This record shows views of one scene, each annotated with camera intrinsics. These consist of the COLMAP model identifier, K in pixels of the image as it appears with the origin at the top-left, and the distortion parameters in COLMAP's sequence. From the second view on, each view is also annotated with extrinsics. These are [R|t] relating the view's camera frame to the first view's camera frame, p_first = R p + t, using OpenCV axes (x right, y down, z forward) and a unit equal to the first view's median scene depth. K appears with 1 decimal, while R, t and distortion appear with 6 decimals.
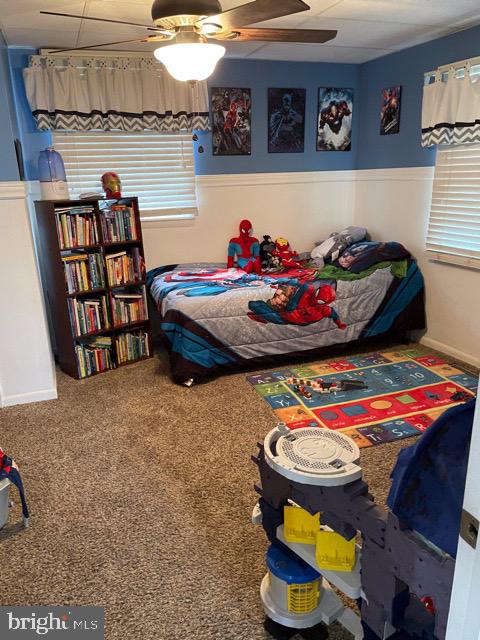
lens RADIAL K [[473.7, 0, 236.5], [0, 473.7, 317.5], [0, 0, 1]] dist [0.093314, -0.122738]
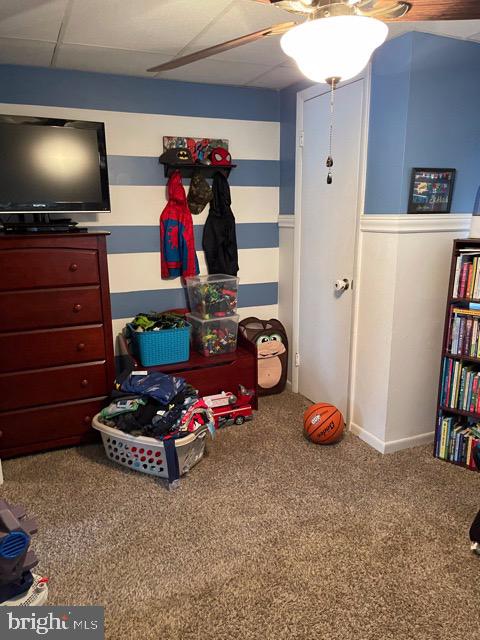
lens RADIAL K [[473.7, 0, 236.5], [0, 473.7, 317.5], [0, 0, 1]] dist [0.093314, -0.122738]
pose [[0.060983, 0.245020, -0.967598, 0.392337], [-0.292769, 0.931155, 0.217340, -0.173691], [0.954236, 0.270029, 0.128518, 0.530140]]
